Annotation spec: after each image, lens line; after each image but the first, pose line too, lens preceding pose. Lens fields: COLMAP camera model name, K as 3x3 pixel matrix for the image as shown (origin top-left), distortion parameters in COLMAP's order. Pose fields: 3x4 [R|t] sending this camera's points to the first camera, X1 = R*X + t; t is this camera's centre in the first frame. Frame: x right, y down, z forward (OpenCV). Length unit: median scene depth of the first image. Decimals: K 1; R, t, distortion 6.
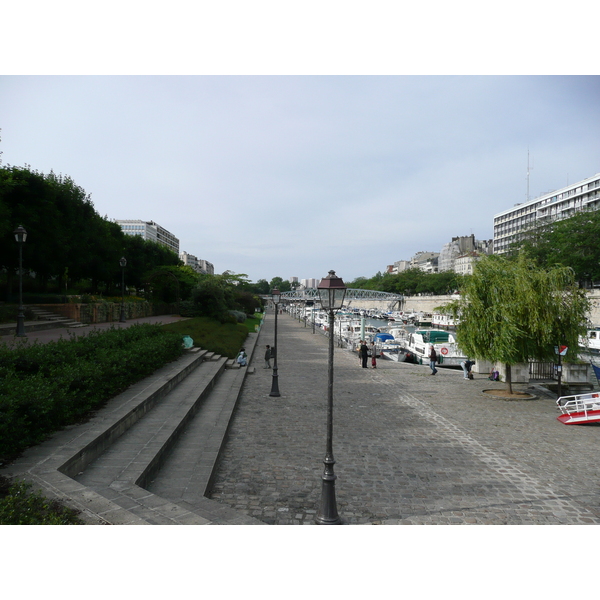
lens RADIAL K [[498.8, 0, 299.6], [0, 498.8, 300.2], [0, 0, 1]] dist [0.003847, 0.004394]
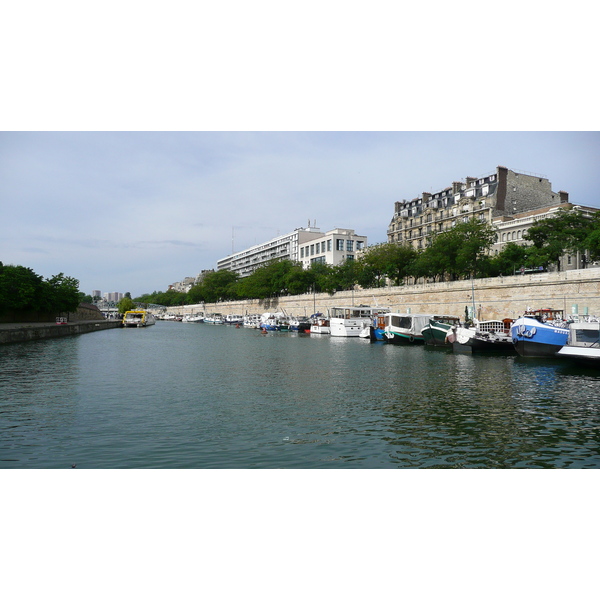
lens RADIAL K [[498.8, 0, 298.3], [0, 498.8, 300.5], [0, 0, 1]] dist [0.003847, 0.004394]
pose [[0.931808, -0.004914, 0.362919, 0.010367], [0.013672, 0.999674, -0.021569, 0.007974], [-0.362694, 0.025060, 0.931571, -0.411681]]
